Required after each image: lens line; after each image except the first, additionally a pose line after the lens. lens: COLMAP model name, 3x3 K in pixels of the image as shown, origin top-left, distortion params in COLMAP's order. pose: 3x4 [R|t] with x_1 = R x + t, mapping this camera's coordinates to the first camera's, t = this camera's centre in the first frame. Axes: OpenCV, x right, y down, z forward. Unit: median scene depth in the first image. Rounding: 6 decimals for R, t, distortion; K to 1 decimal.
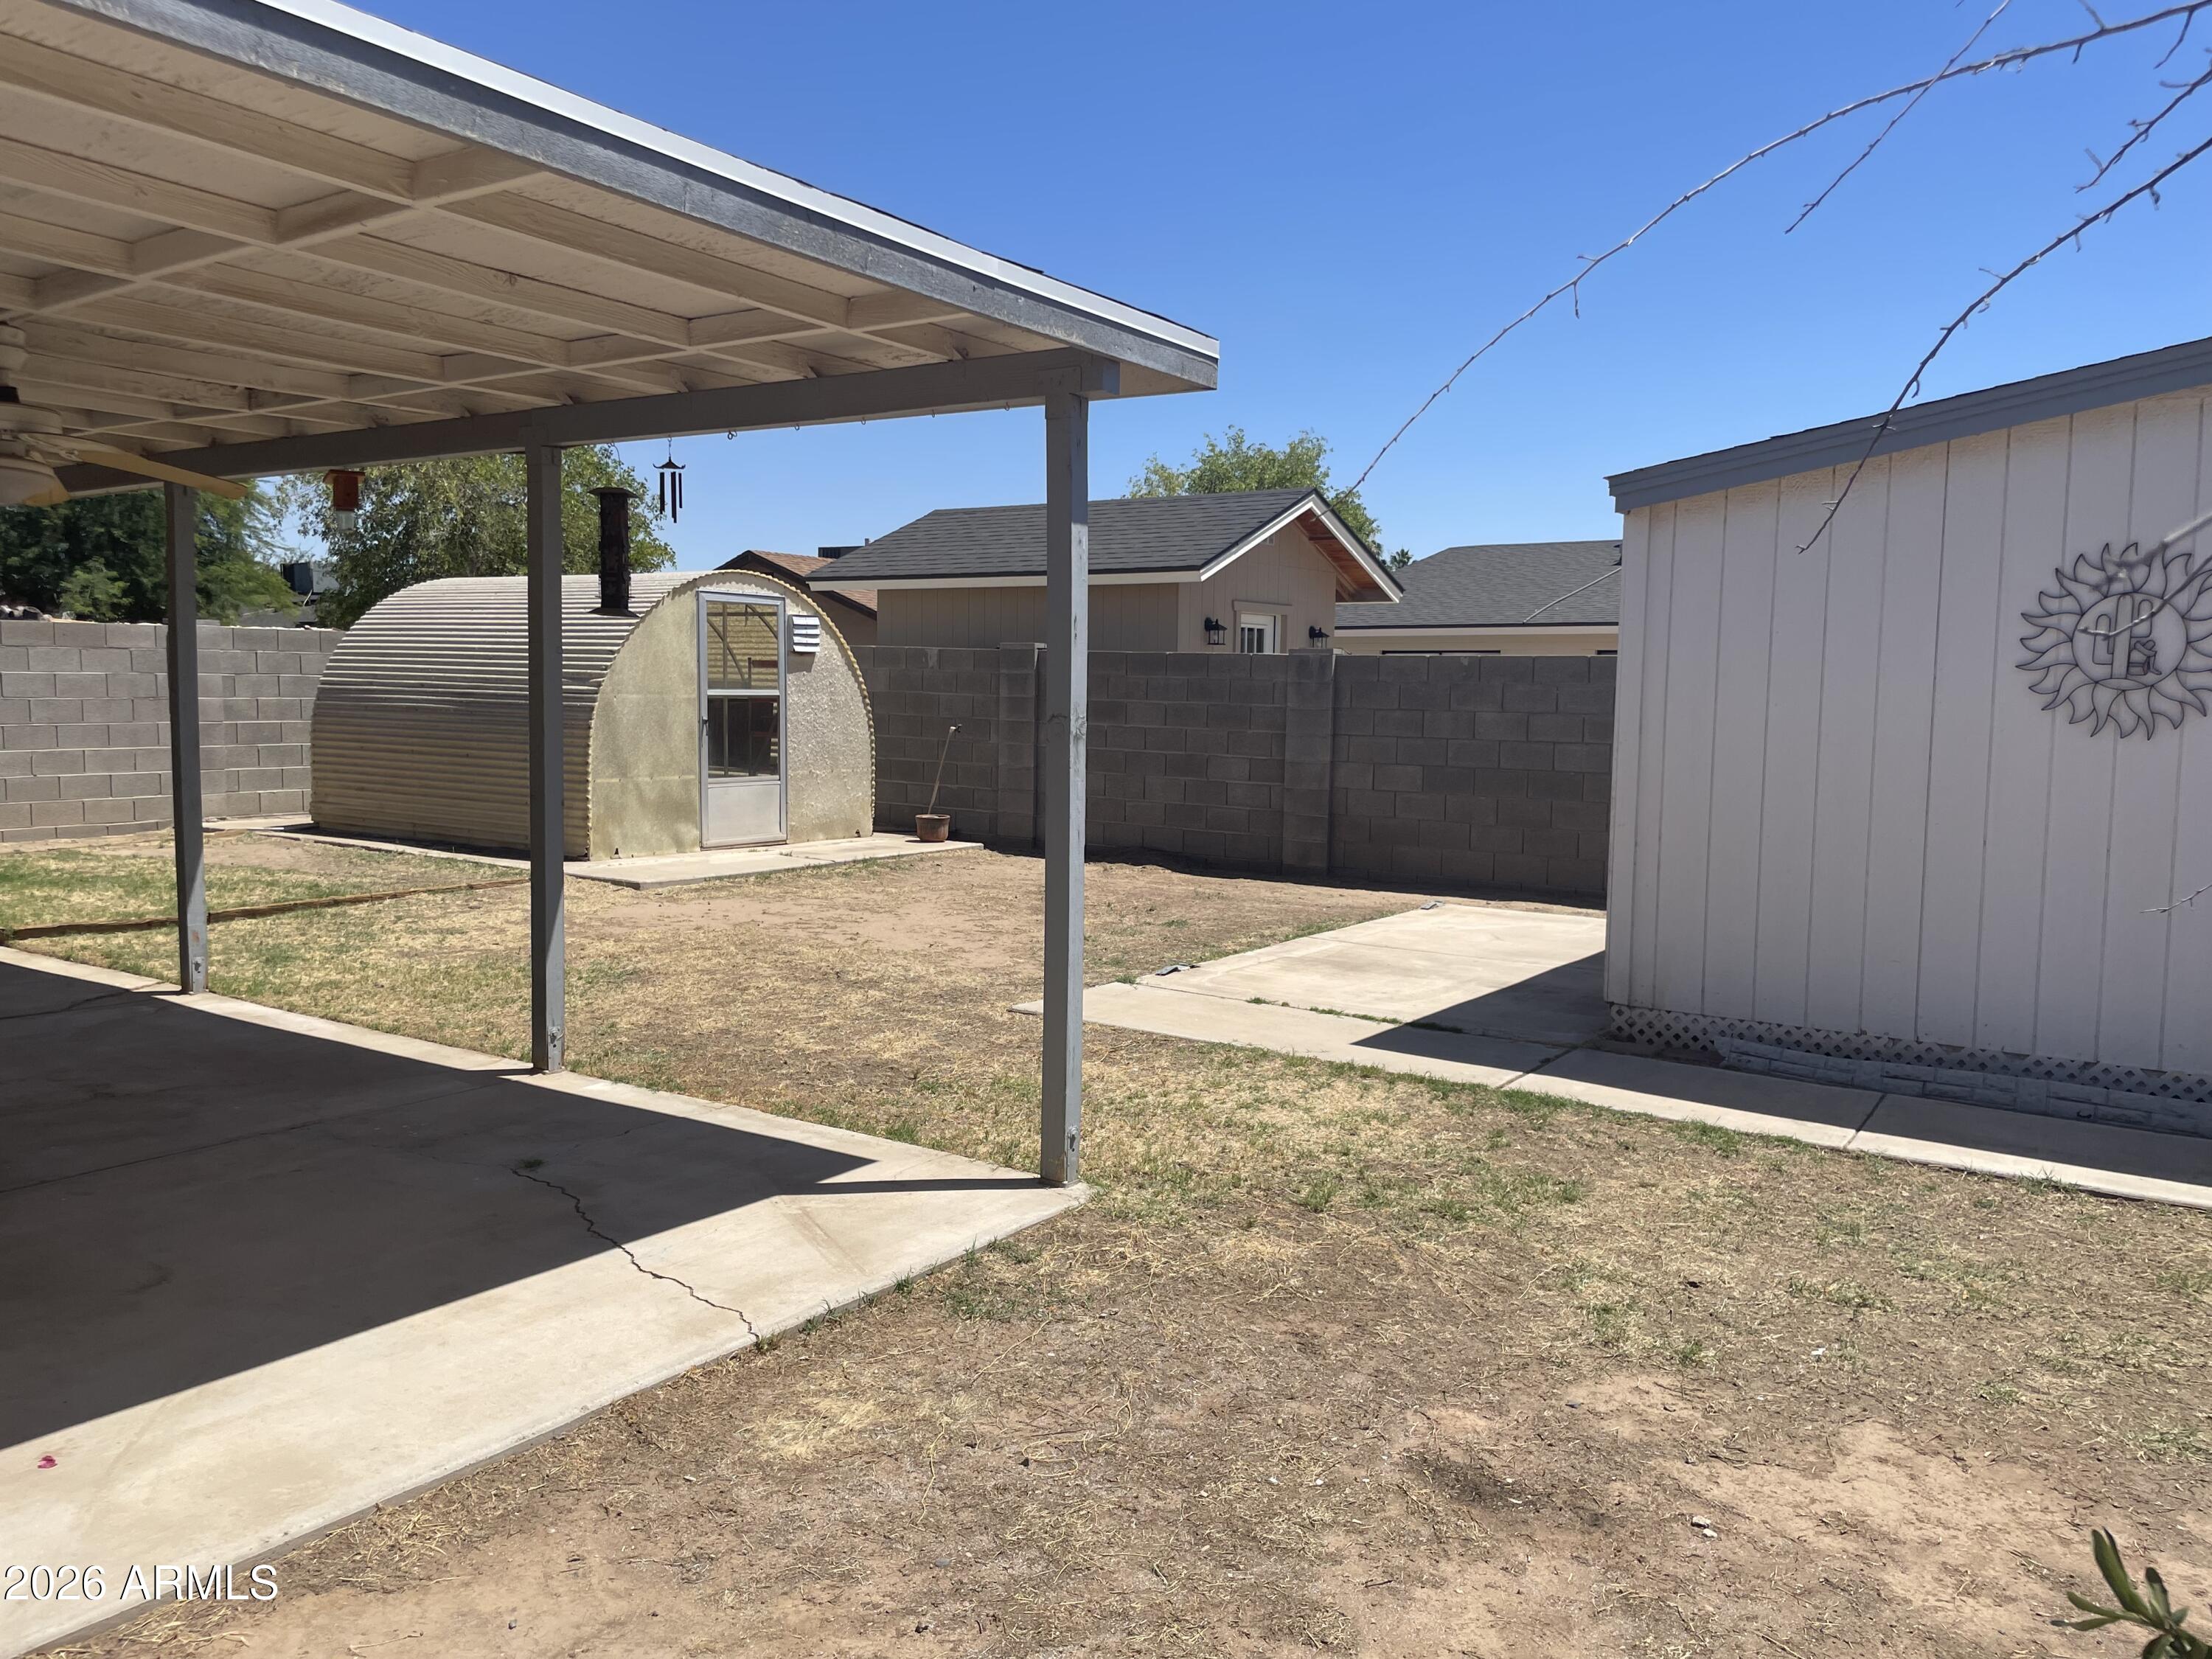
lens RADIAL K [[1650.8, 0, 1106.0], [0, 1650.8, 829.5], [0, 0, 1]] dist [0.057157, -0.083331]
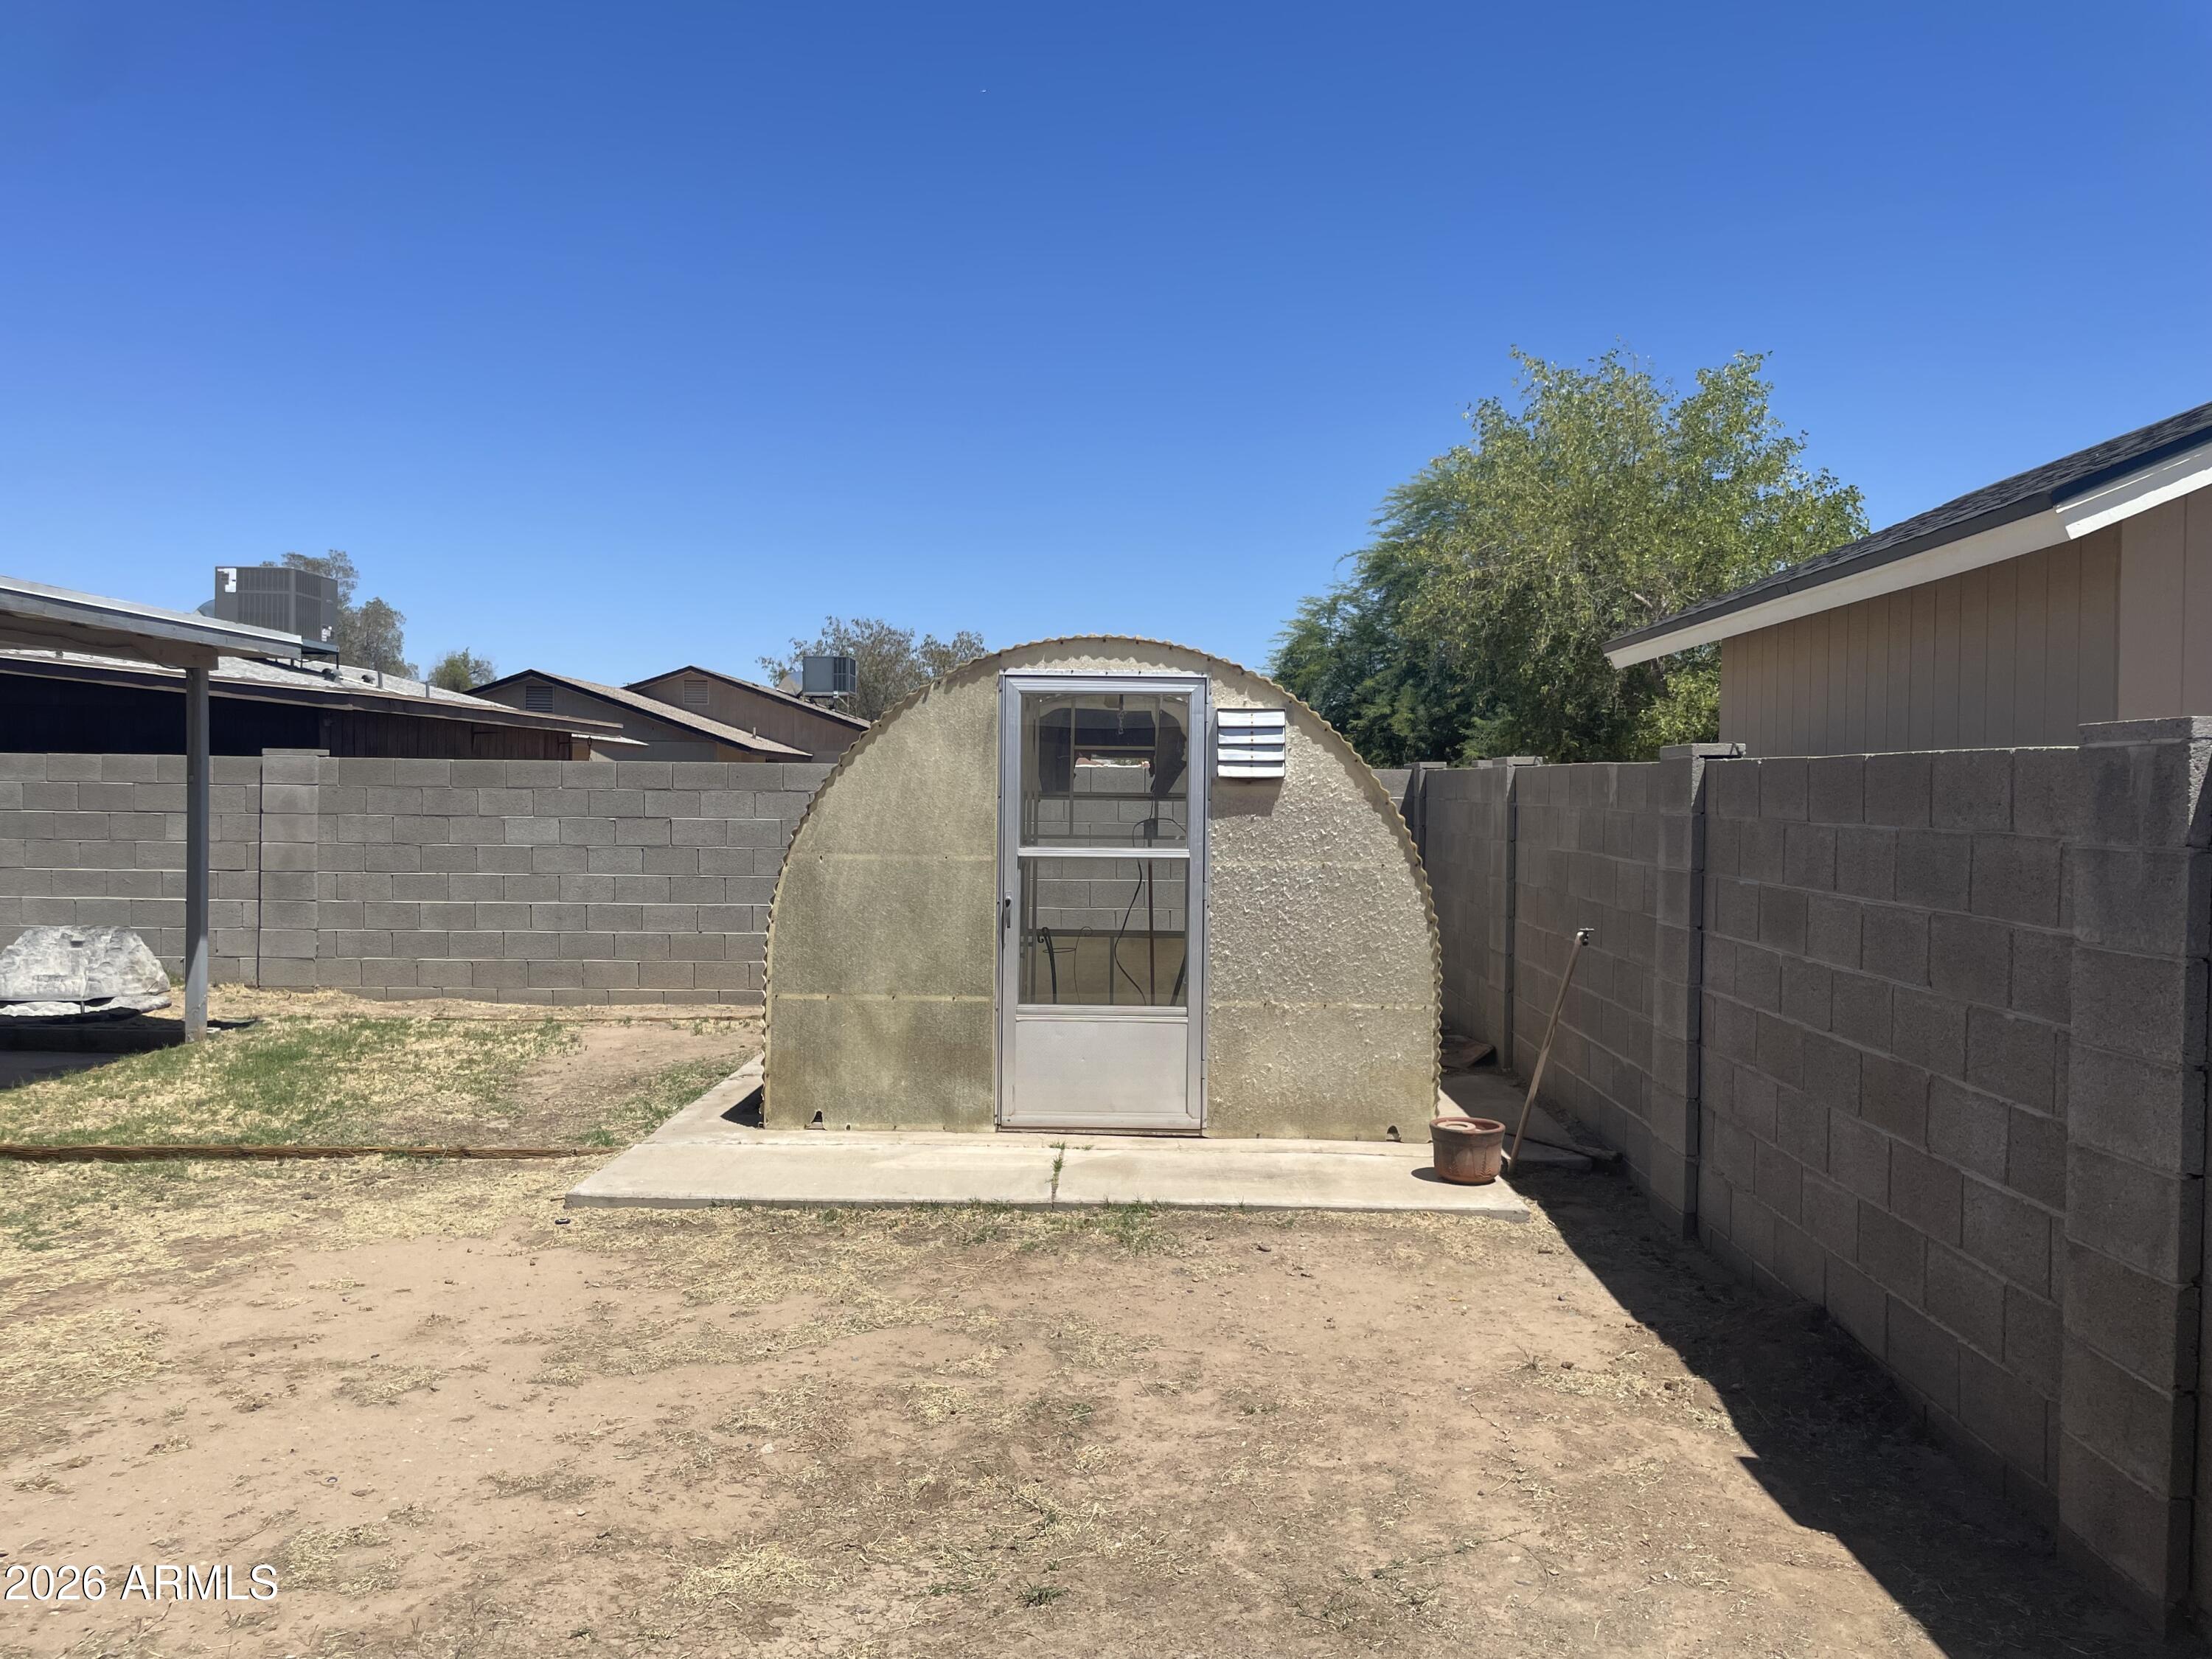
lens RADIAL K [[1650.8, 0, 1106.0], [0, 1650.8, 829.5], [0, 0, 1]] dist [0.057157, -0.083331]
pose [[0.570942, 0.005155, -0.820974, 0.237385], [-0.074986, 0.996128, -0.045894, -0.066460], [0.817559, 0.087764, 0.569118, 0.699208]]
